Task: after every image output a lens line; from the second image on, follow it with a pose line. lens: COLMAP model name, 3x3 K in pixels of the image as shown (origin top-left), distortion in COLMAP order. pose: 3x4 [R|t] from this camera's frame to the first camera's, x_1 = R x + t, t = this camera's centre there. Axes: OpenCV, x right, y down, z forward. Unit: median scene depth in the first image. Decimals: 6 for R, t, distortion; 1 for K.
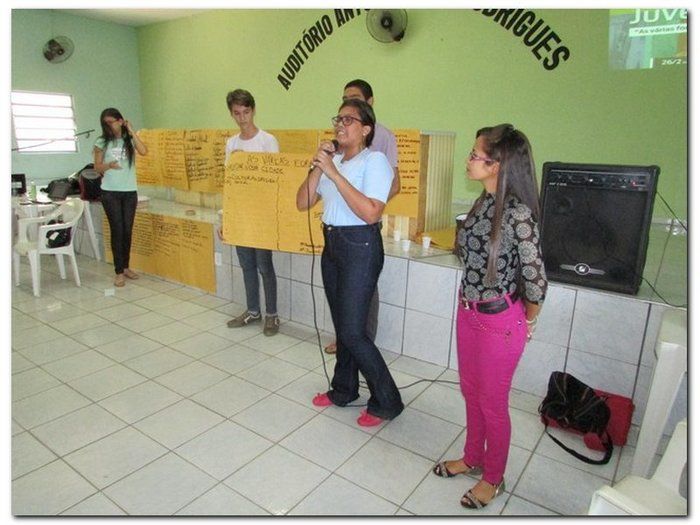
lens RADIAL K [[486.8, 0, 346.7], [0, 486.8, 258.9], [0, 0, 1]] dist [-0.010100, -0.000804]
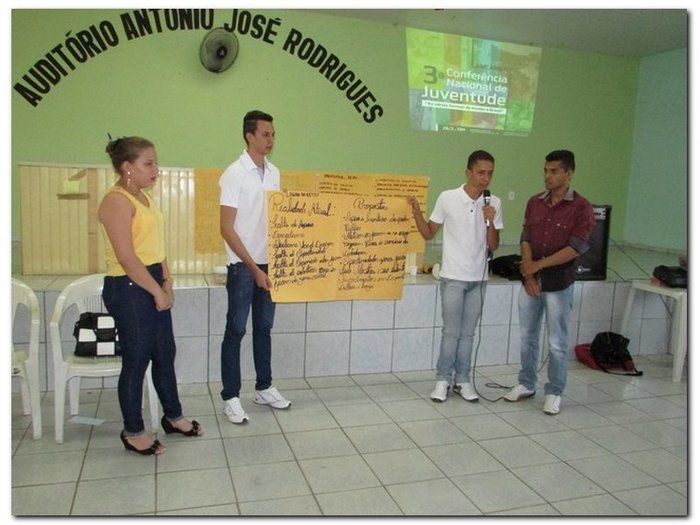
lens RADIAL K [[575.0, 0, 362.7], [0, 575.0, 265.1], [0, 0, 1]] dist [-0.064499, 0.032248]
pose [[0.593410, -0.106823, 0.797781, -0.702713], [0.166855, 0.985950, 0.007908, -0.062888], [-0.787416, 0.128421, 0.602896, 0.216663]]
